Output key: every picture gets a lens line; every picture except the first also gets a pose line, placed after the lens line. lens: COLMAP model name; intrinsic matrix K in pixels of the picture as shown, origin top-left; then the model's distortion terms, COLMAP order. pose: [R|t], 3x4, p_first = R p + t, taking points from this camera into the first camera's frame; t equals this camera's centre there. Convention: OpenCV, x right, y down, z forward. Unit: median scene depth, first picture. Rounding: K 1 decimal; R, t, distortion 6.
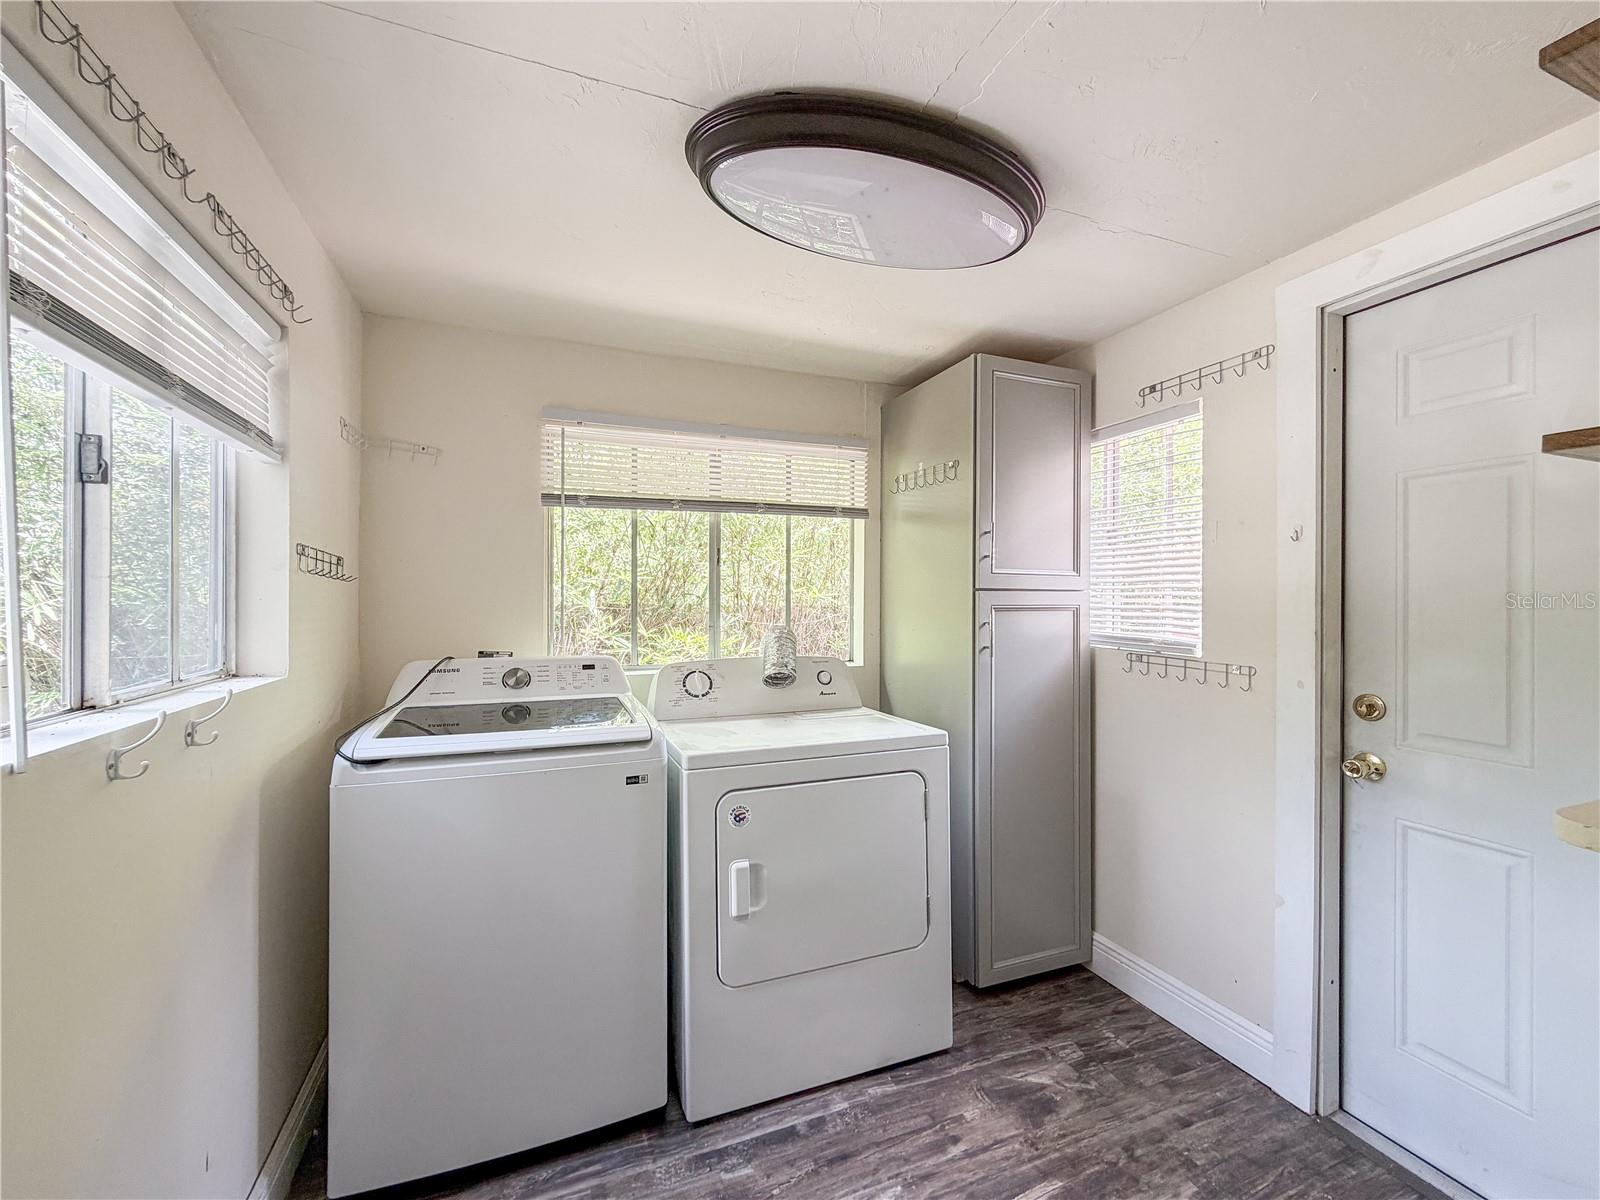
lens RADIAL K [[648.3, 0, 769.7], [0, 648.3, 625.9], [0, 0, 1]] dist [-0.000402, 0.000117]
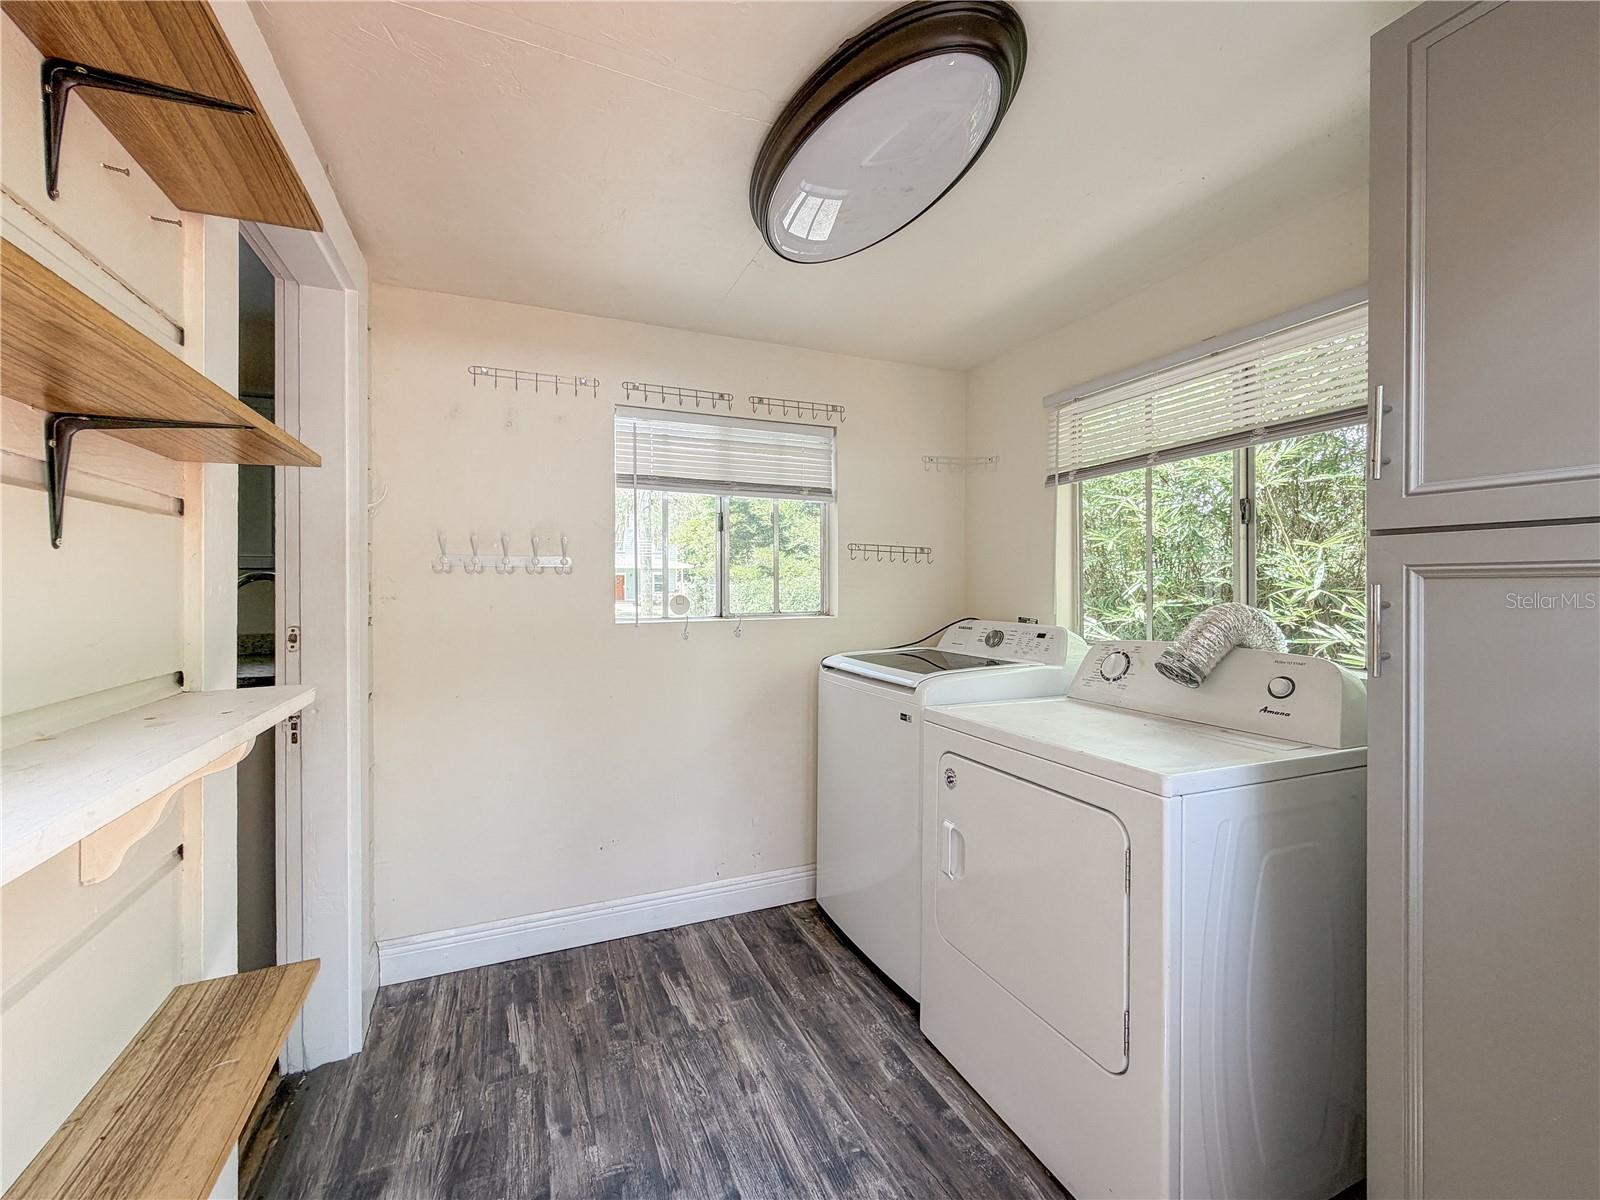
lens RADIAL K [[637.2, 0, 800.0], [0, 637.2, 600.0], [0, 0, 1]] dist [-0.003643, 0.000058]
pose [[0.076113, 0.024734, -0.996792, 0.941707], [-0.033980, 0.999176, 0.022198, -0.006858], [0.996520, 0.032182, 0.076890, 0.666454]]
